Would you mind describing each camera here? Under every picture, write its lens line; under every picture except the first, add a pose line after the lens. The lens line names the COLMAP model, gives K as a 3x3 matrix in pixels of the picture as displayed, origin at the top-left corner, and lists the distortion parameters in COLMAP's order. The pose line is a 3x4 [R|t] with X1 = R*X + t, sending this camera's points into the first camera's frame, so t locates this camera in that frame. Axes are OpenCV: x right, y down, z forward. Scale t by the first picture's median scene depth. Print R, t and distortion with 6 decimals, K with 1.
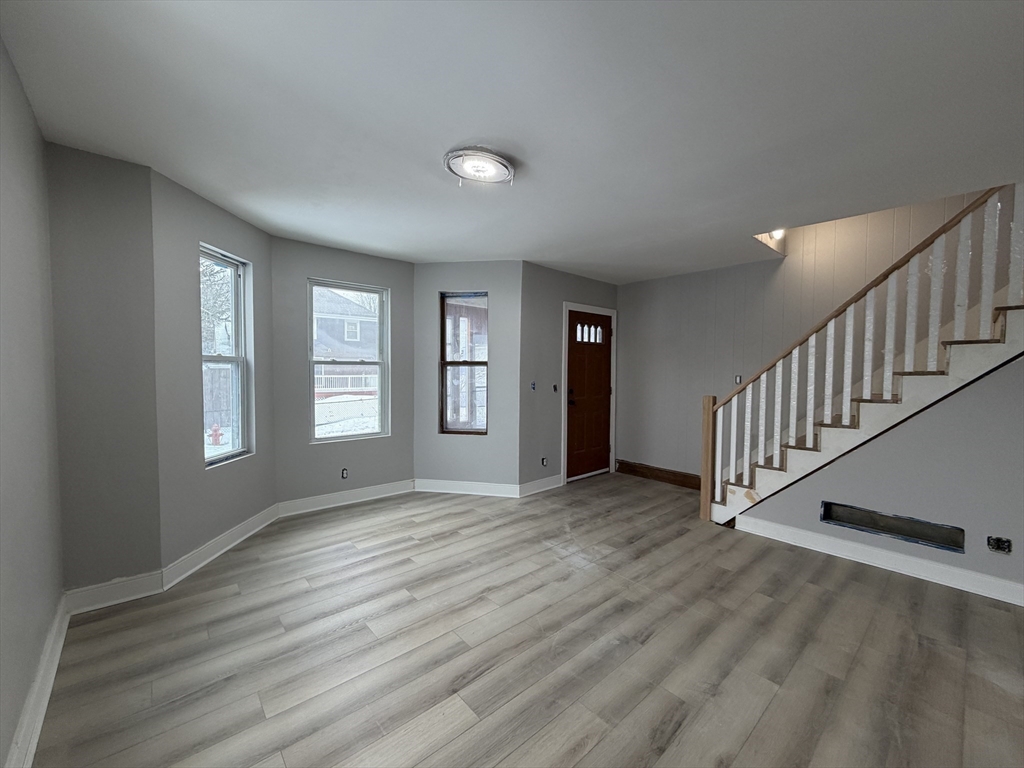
lens RADIAL K [[407.8, 0, 505.1], [0, 407.8, 385.9], [0, 0, 1]] dist [-0.000575, -0.000370]
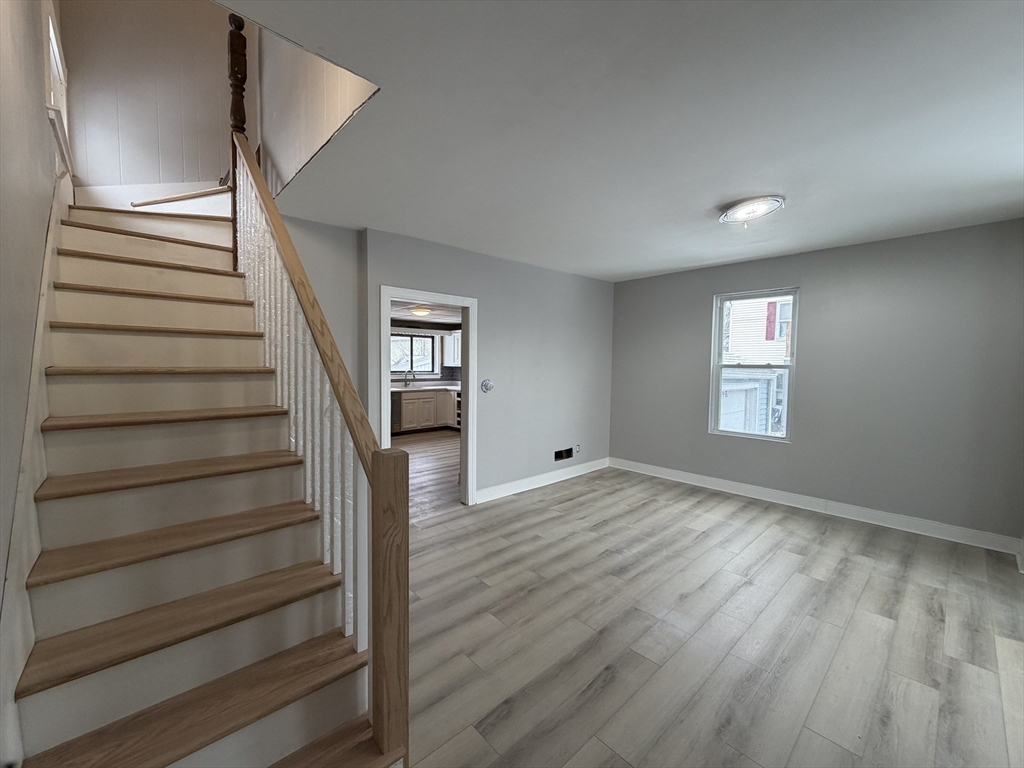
lens RADIAL K [[407.8, 0, 511.2], [0, 407.8, 384.1], [0, 0, 1]] dist [-0.000575, -0.000370]
pose [[-0.999345, -0.020635, -0.029721, 0.496796], [-0.023370, 0.995218, 0.094840, -0.075434], [0.027622, 0.095472, -0.995049, 1.608091]]
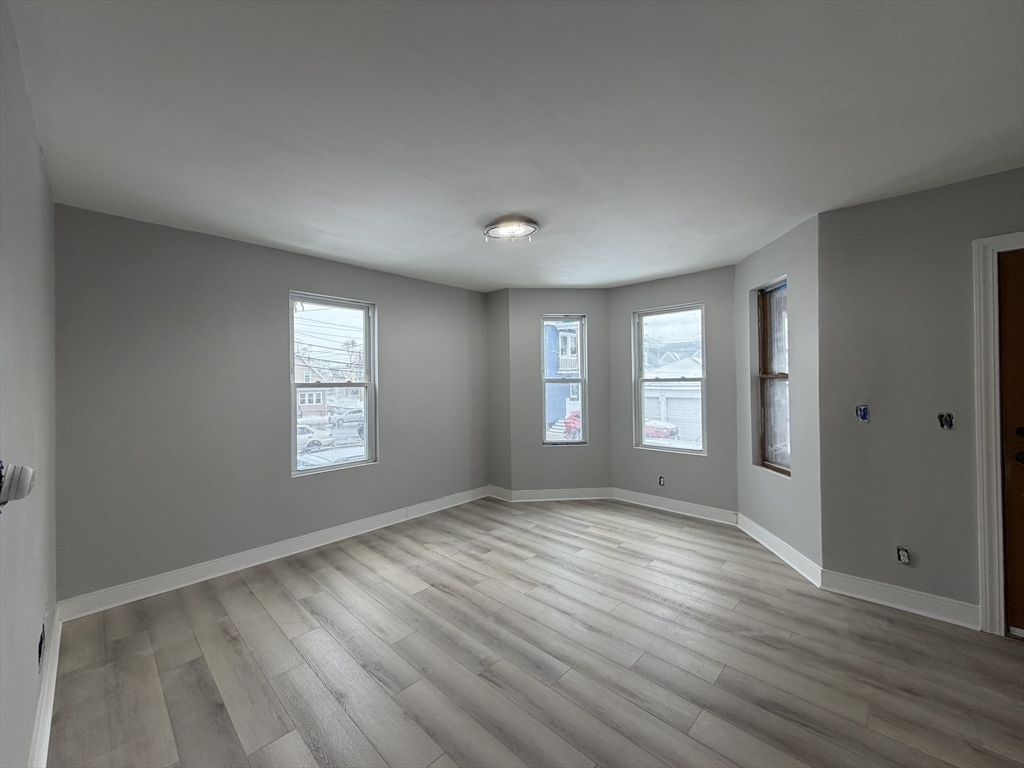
lens RADIAL K [[407.8, 0, 511.6], [0, 407.8, 382.8], [0, 0, 1]] dist [-0.000575, -0.000370]
pose [[0.090647, -0.012941, -0.995799, 0.860017], [-0.029364, 0.999446, -0.015662, -0.025131], [0.995450, 0.030660, 0.090217, 0.637361]]
